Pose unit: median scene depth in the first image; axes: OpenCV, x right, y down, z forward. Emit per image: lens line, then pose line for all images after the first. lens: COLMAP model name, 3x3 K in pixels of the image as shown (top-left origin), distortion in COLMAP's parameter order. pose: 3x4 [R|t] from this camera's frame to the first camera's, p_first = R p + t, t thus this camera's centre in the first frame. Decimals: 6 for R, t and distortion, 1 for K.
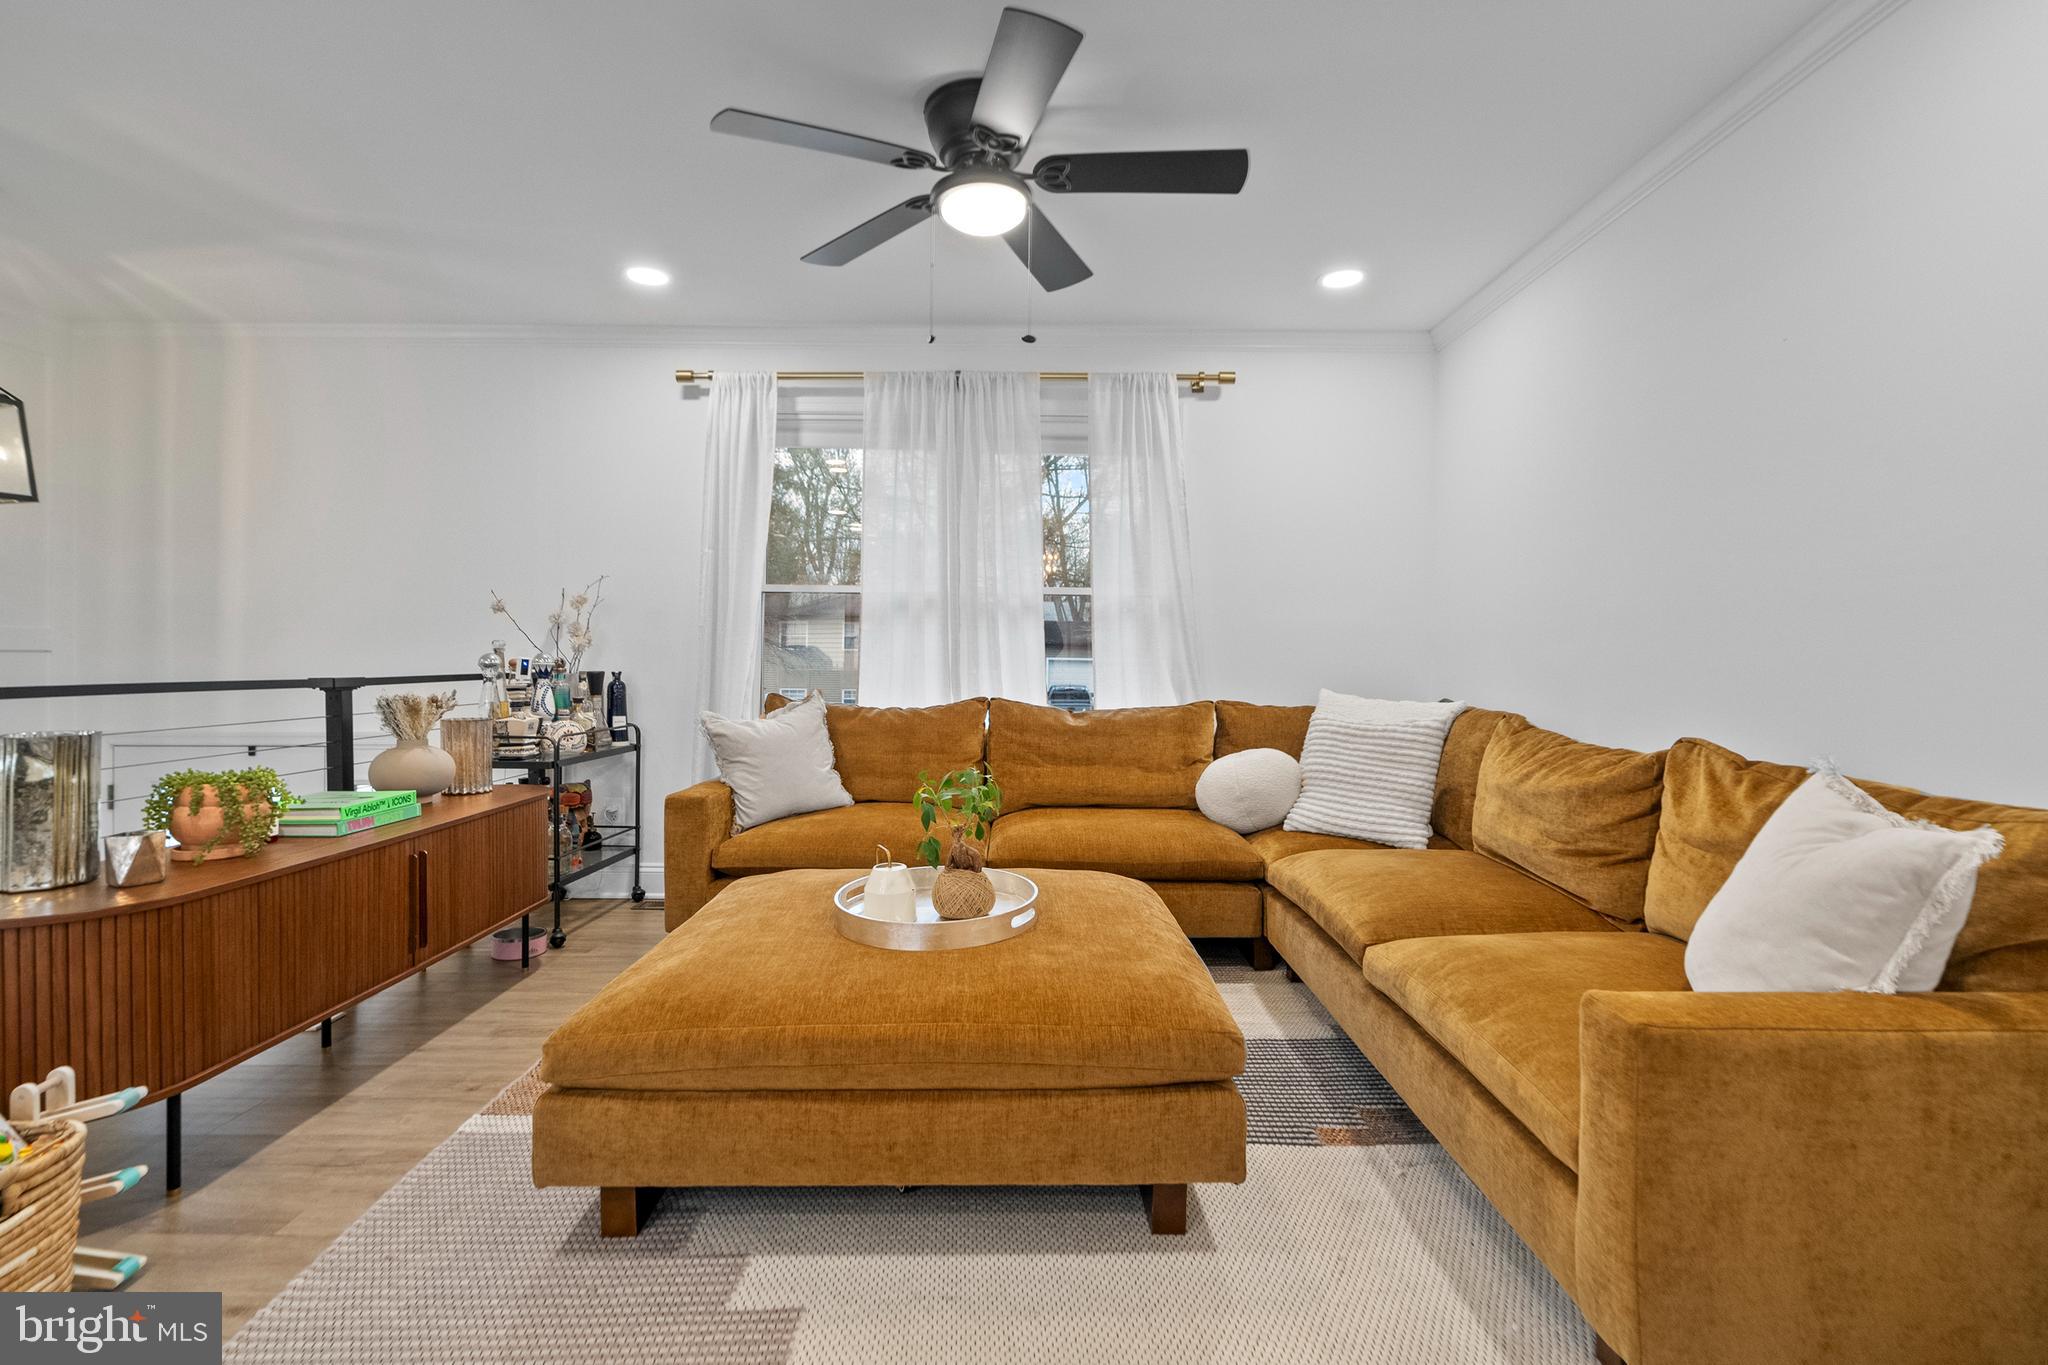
lens RADIAL K [[969.8, 0, 1018.7], [0, 969.8, 656.6], [0, 0, 1]] dist [-0.000448, 0.000994]
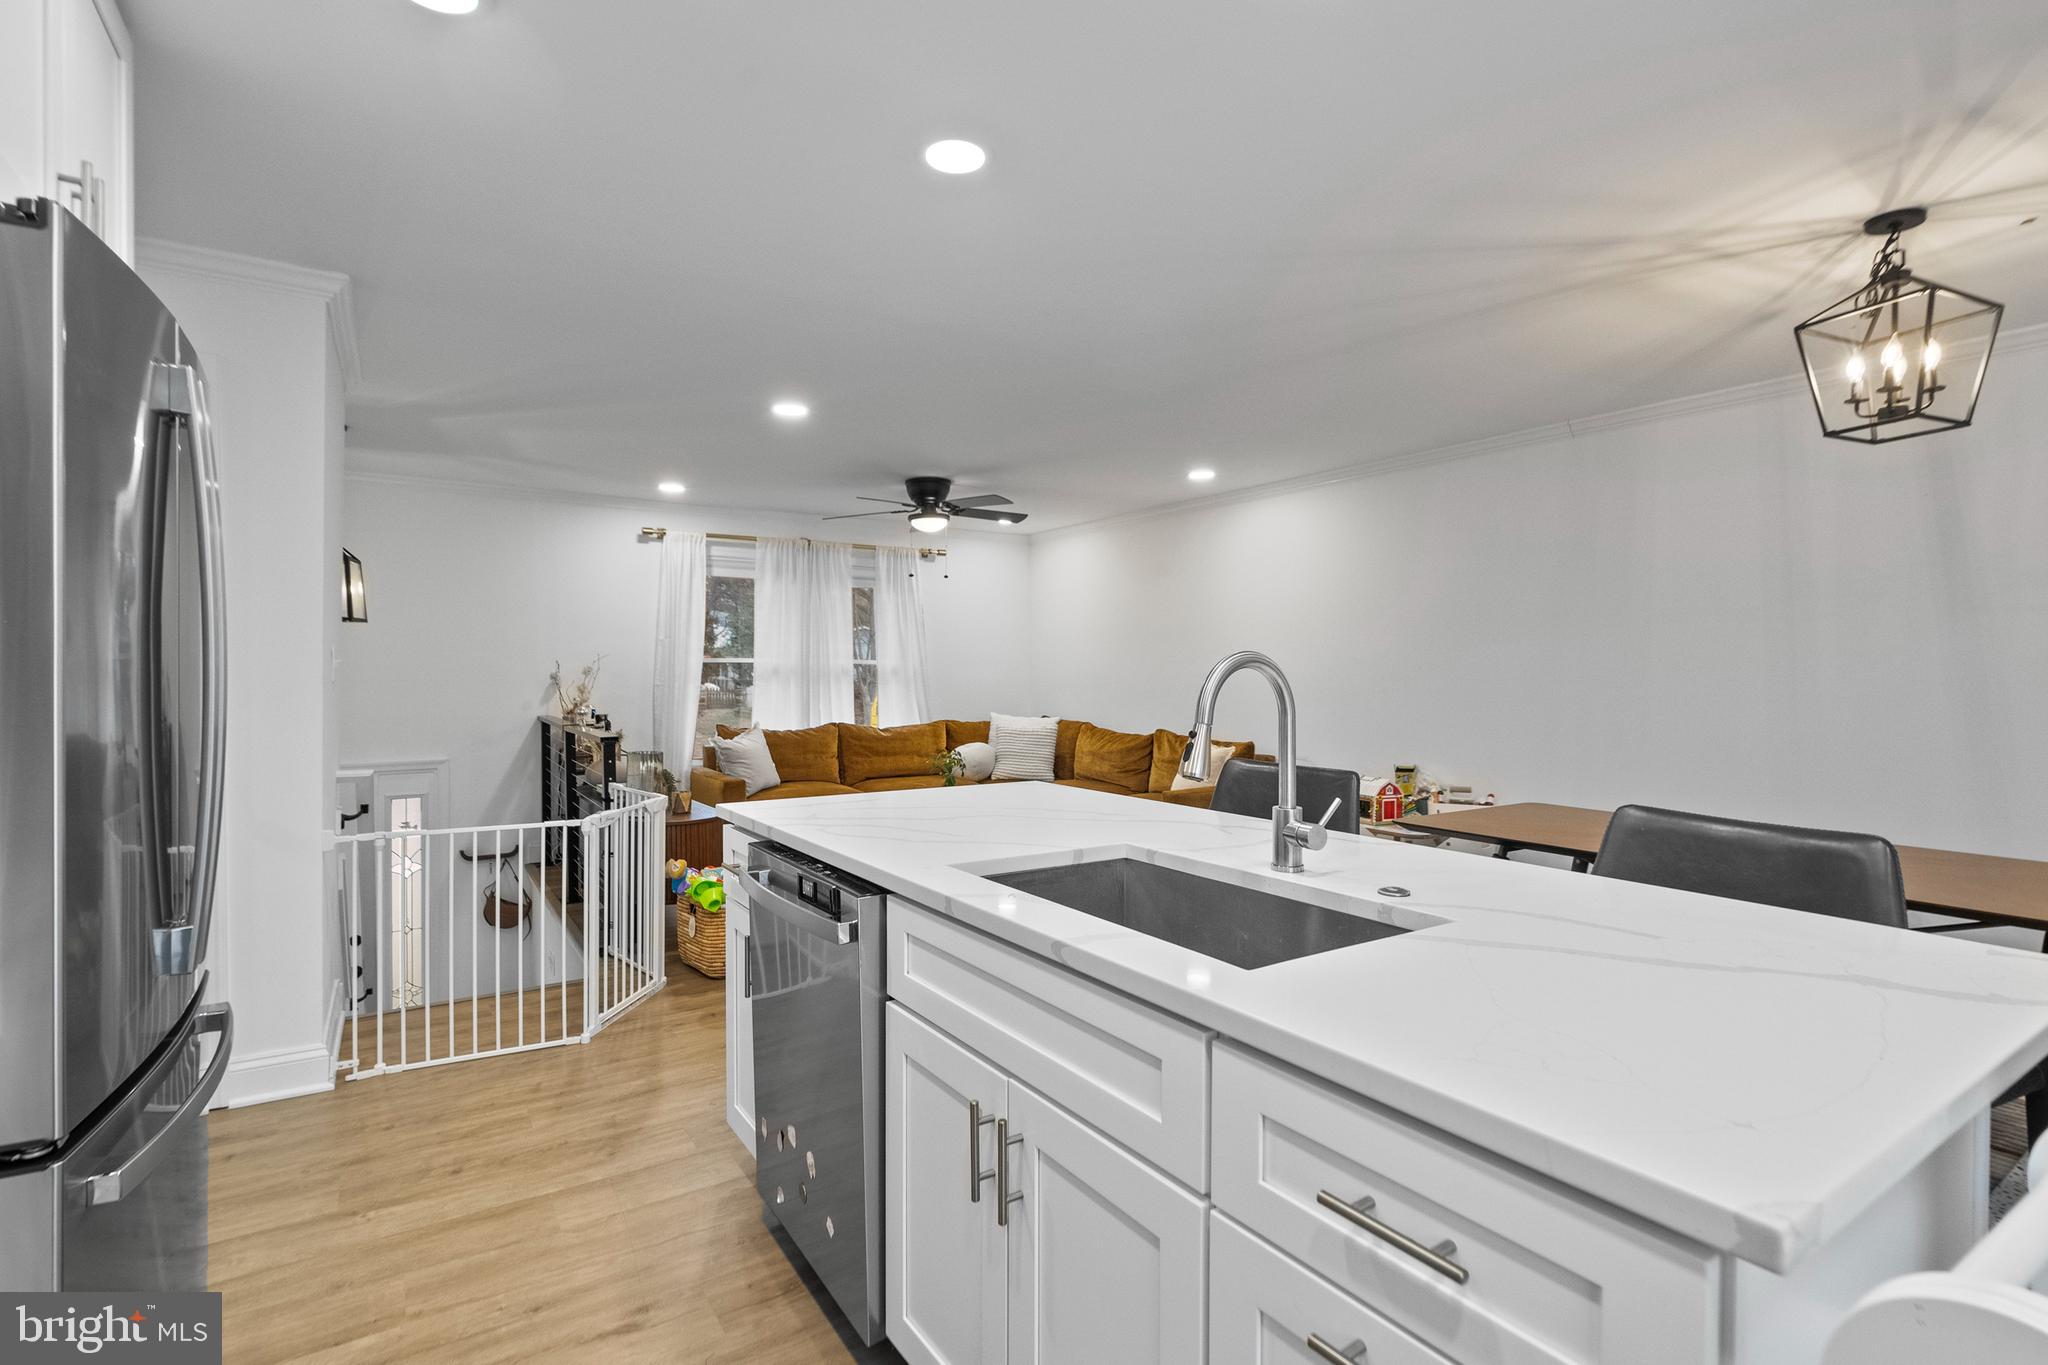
lens RADIAL K [[969.8, 0, 1002.0], [0, 969.8, 667.1], [0, 0, 1]] dist [-0.000448, 0.000994]
pose [[0.839932, -0.003940, 0.542677, -0.808932], [0.003220, 0.999992, 0.002276, -0.070146], [-0.542682, -0.000165, 0.839938, -0.759112]]
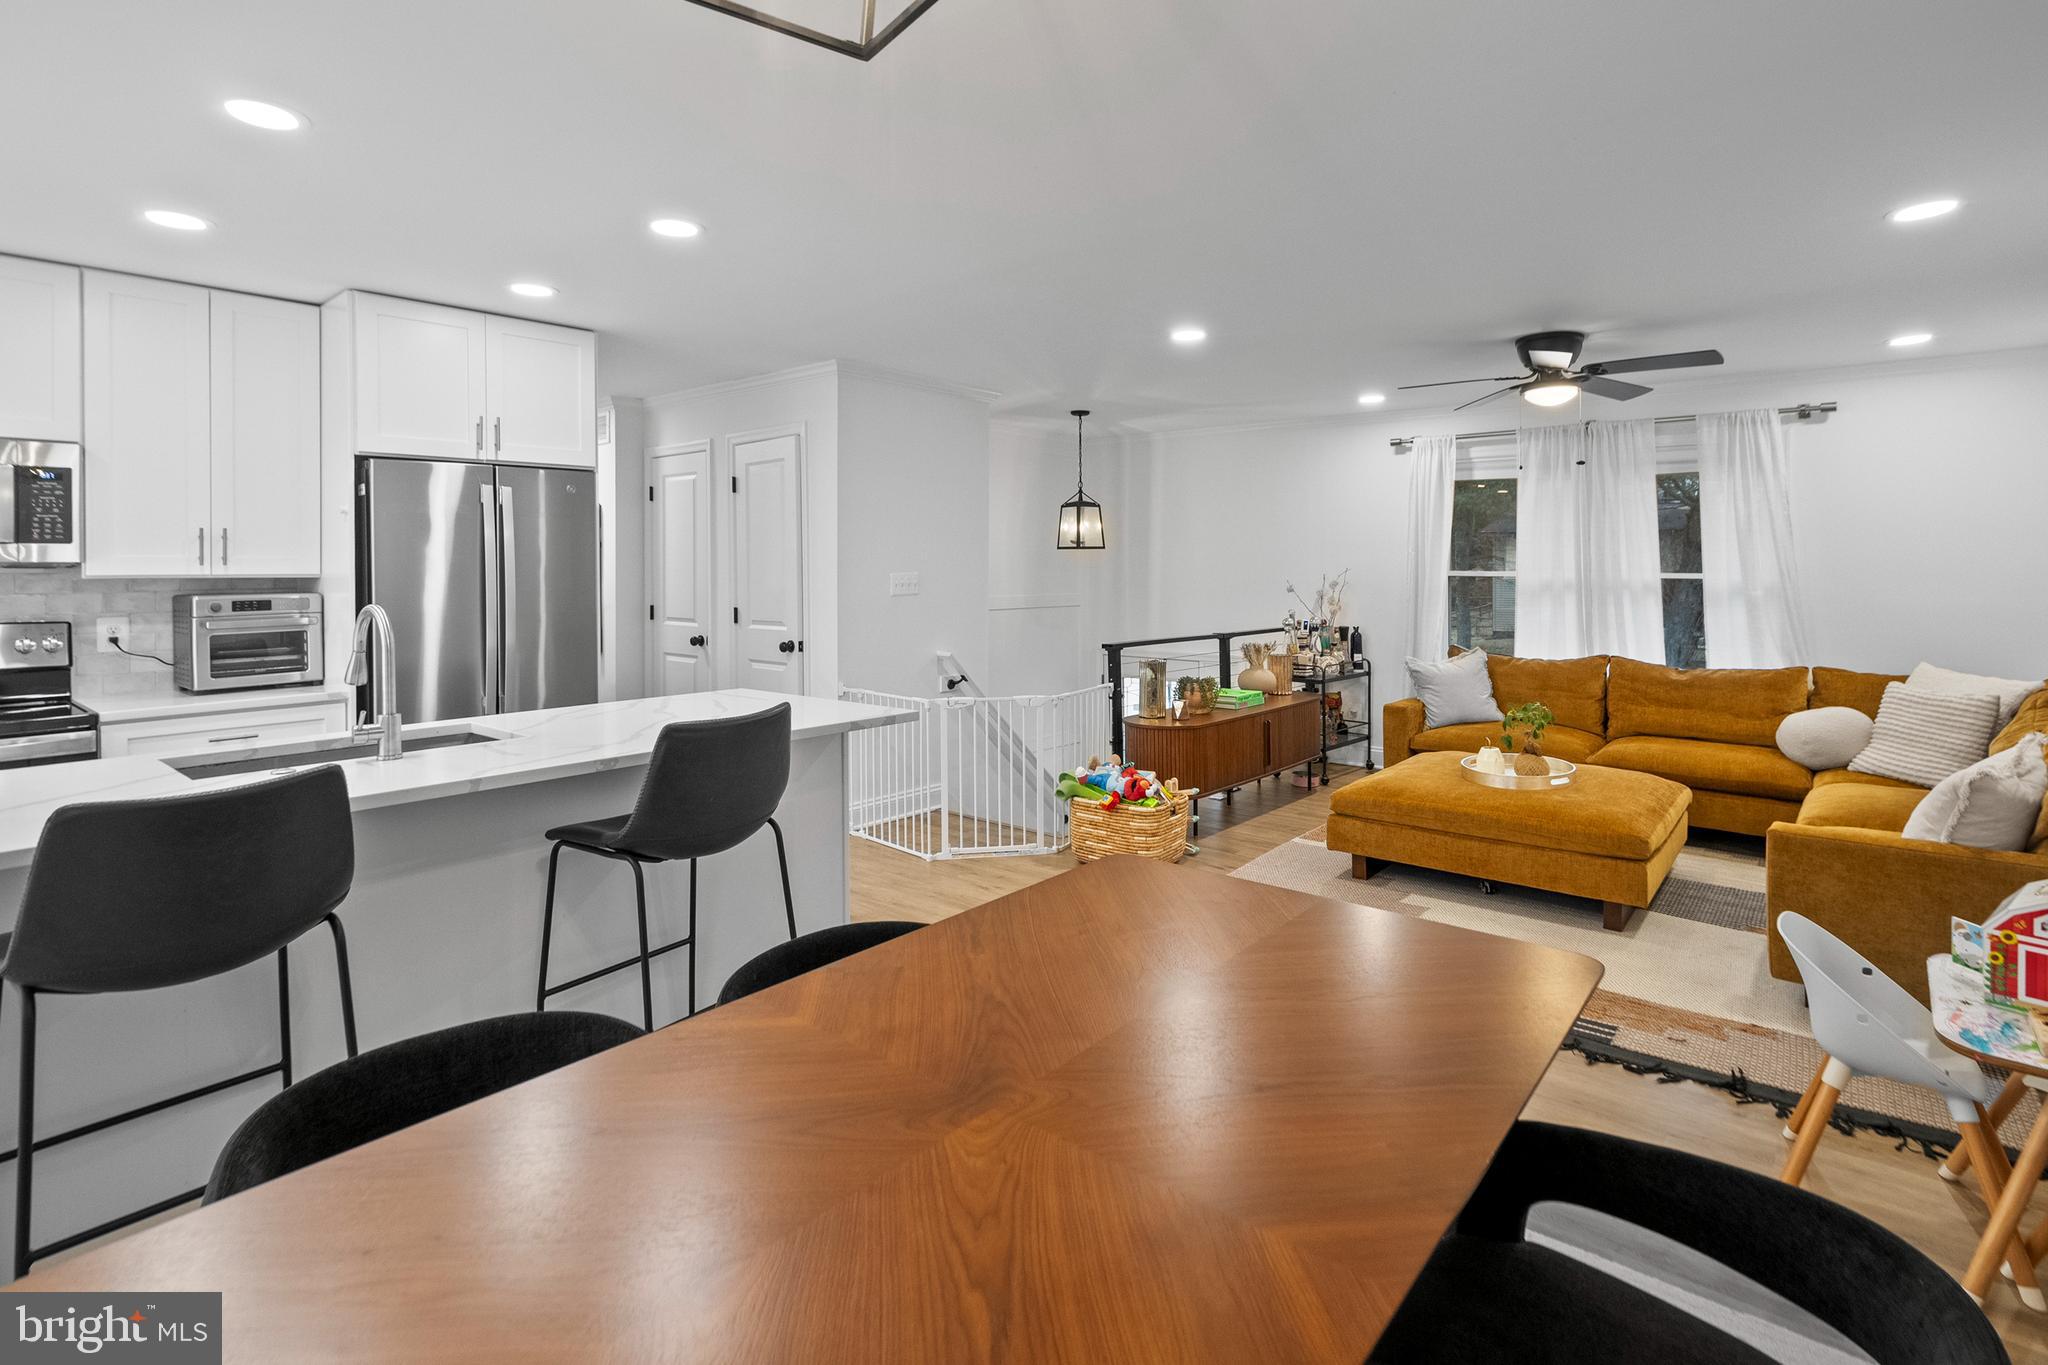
lens RADIAL K [[969.8, 0, 1054.7], [0, 969.8, 561.9], [0, 0, 1]] dist [-0.000448, 0.000994]
pose [[0.769240, -0.010266, -0.638877, 0.266798], [0.003835, 0.999927, -0.011450, -0.085574], [0.638948, 0.006358, 0.769223, -0.647374]]
